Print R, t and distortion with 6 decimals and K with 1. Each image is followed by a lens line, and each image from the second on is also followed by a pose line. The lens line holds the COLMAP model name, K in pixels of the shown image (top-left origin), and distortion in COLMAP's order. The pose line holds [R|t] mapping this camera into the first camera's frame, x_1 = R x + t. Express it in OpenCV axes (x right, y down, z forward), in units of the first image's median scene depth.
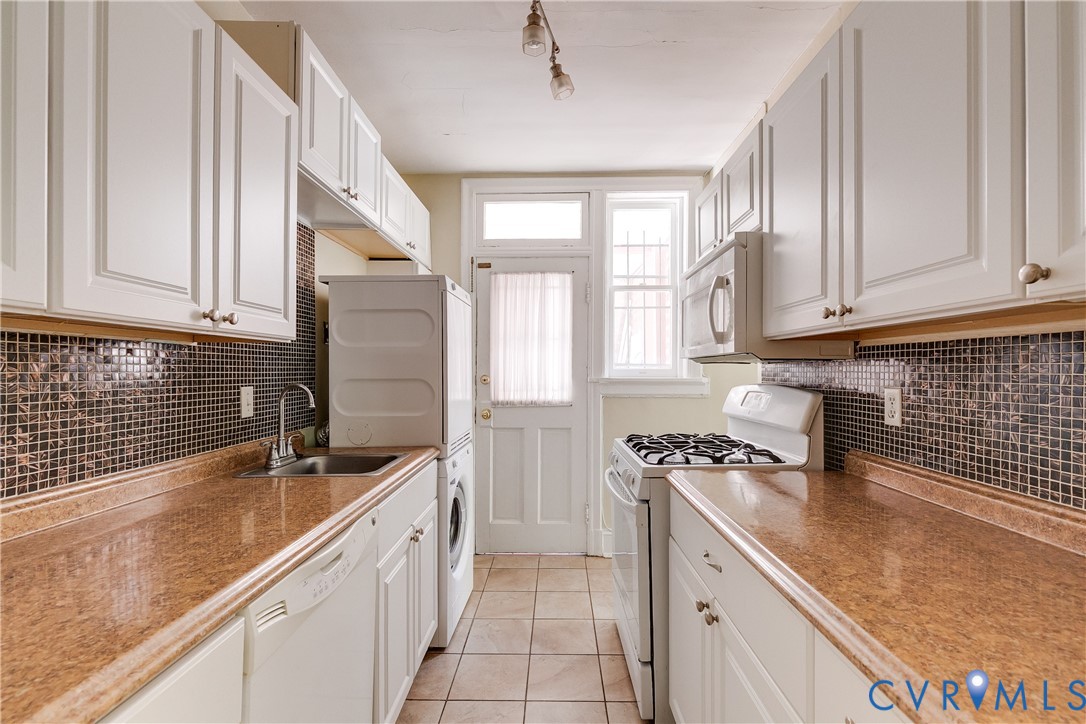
lens RADIAL K [[491.2, 0, 550.5], [0, 491.2, 367.8], [0, 0, 1]] dist [0.001933, -0.000338]
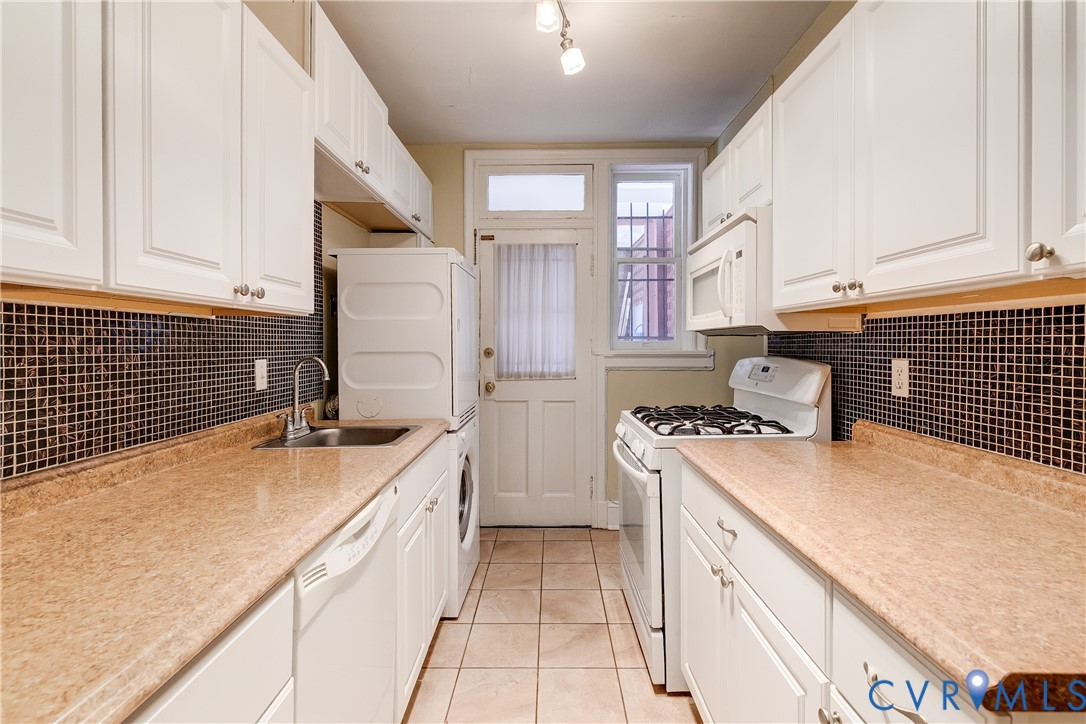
lens RADIAL K [[501.5, 0, 549.1], [0, 501.5, 344.8], [0, 0, 1]] dist [0.001088, -0.000275]
pose [[0.999966, -0.001424, 0.008135, -0.039199], [0.001356, 0.999964, 0.008352, 0.000540], [-0.008147, -0.008340, 0.999932, -0.036104]]
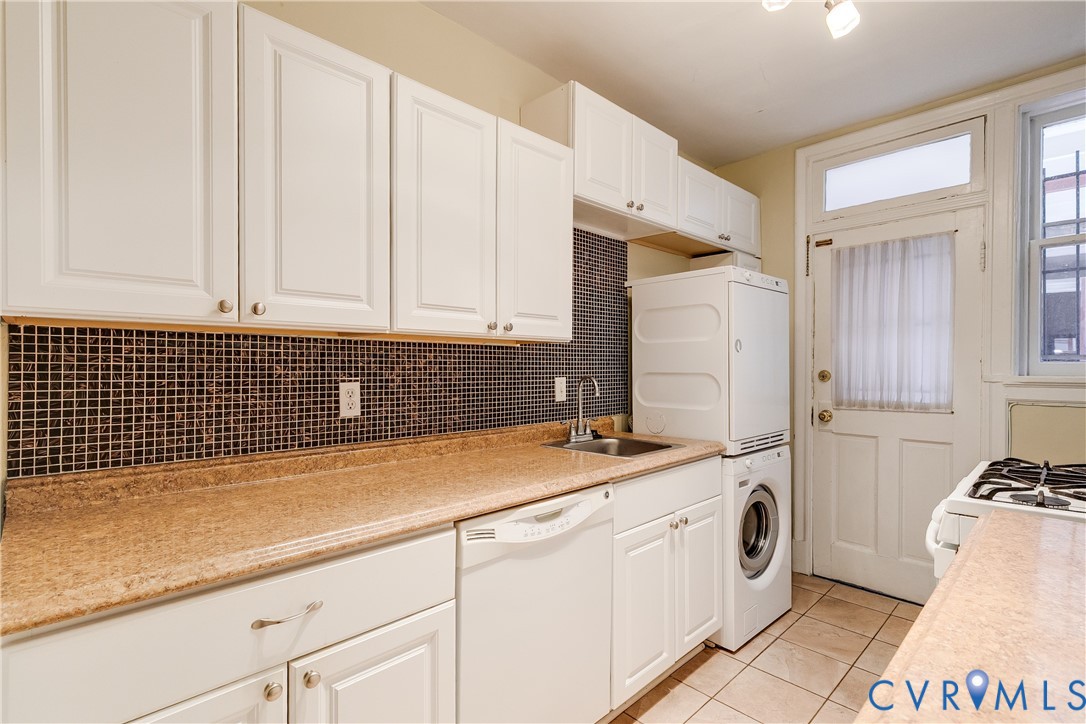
lens RADIAL K [[503.5, 0, 539.7], [0, 503.5, 365.3], [0, 0, 1]] dist [0.003004, -0.000010]
pose [[0.700110, 0.001438, -0.714033, 0.307410], [0.002493, 0.999987, 0.004459, 0.001507], [0.714031, -0.004902, 0.700097, 0.052926]]
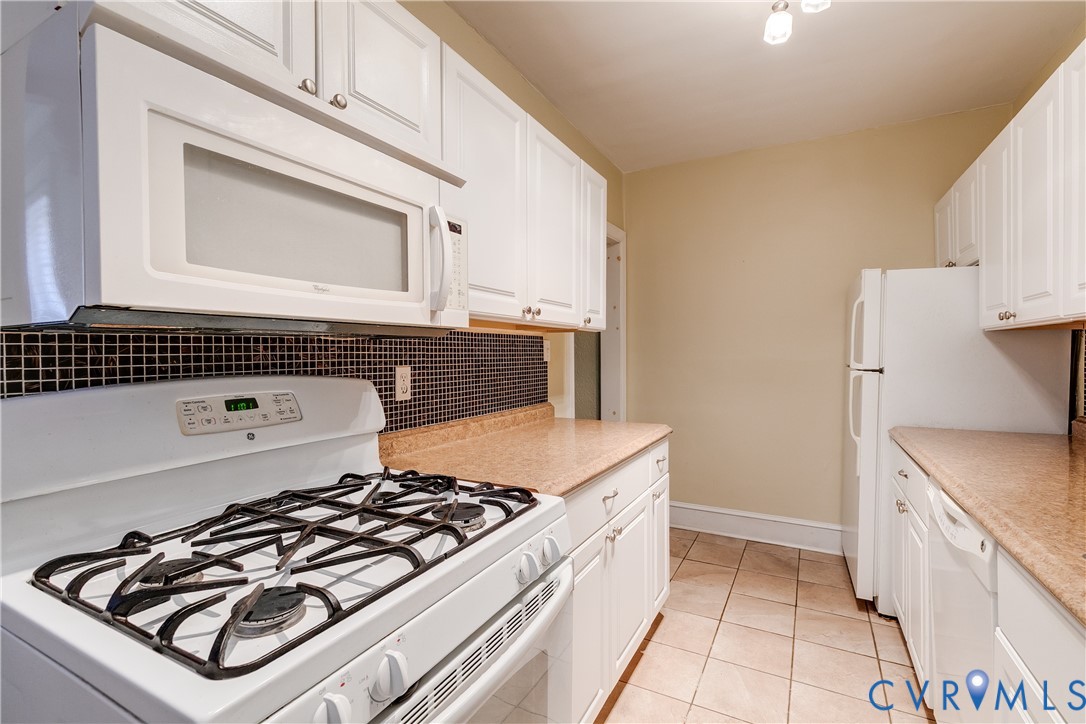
lens RADIAL K [[508.5, 0, 533.7], [0, 508.5, 351.2], [0, 0, 1]] dist [0.012430, 0.000007]
pose [[-0.879010, -0.000094, 0.476803, -0.102359], [-0.003352, 0.999976, -0.005983, 0.011226], [-0.476791, -0.006857, -0.878990, 1.706121]]
